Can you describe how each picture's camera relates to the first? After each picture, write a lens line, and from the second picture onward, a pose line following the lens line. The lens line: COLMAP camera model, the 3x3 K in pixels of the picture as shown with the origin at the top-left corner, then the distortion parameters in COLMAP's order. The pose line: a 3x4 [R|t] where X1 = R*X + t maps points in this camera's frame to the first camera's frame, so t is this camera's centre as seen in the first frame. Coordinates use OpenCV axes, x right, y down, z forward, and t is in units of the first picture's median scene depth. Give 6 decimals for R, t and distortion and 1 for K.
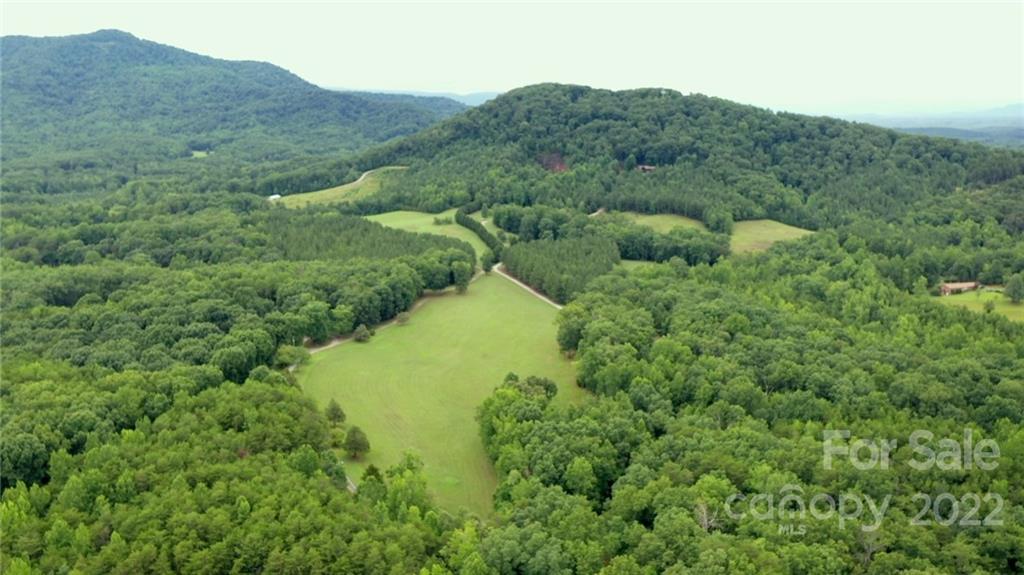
lens RADIAL K [[840.7, 0, 512.4], [0, 840.7, 288.8], [0, 0, 1]] dist [0.013912, 0.011614]
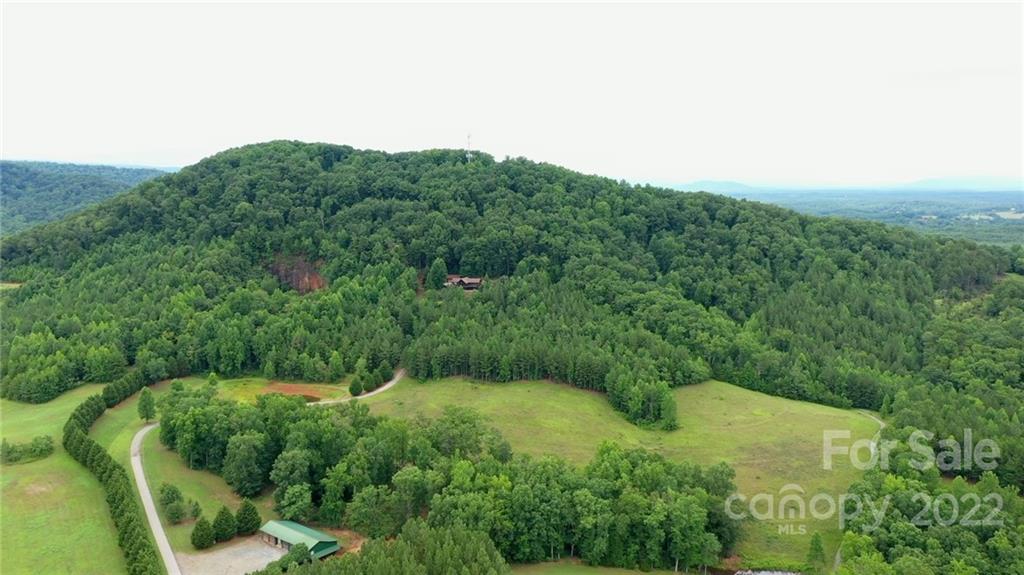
lens RADIAL K [[840.7, 0, 512.6], [0, 840.7, 289.3], [0, 0, 1]] dist [0.013912, 0.011614]
pose [[0.954195, -0.037433, 0.296833, 0.017637], [0.062806, 0.995097, -0.076407, -0.085812], [-0.292518, 0.091550, 0.951868, 0.412643]]
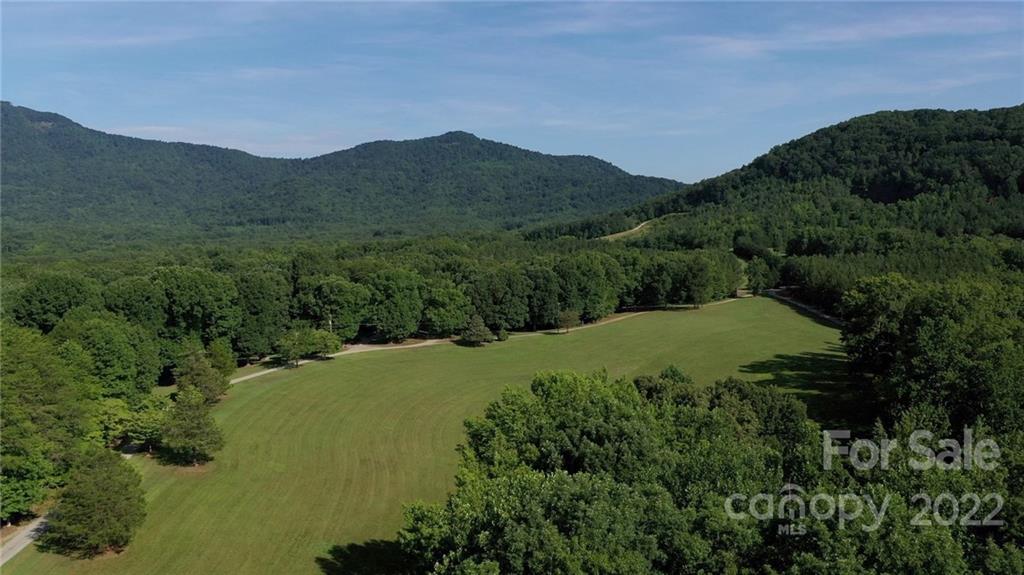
lens RADIAL K [[840.7, 0, 516.3], [0, 840.7, 283.1], [0, 0, 1]] dist [0.013912, 0.011614]
pose [[0.928937, 0.027576, -0.369209, 0.021516], [-0.075492, 0.990380, -0.115967, 0.035340], [0.362459, 0.135599, 0.922082, 0.206138]]
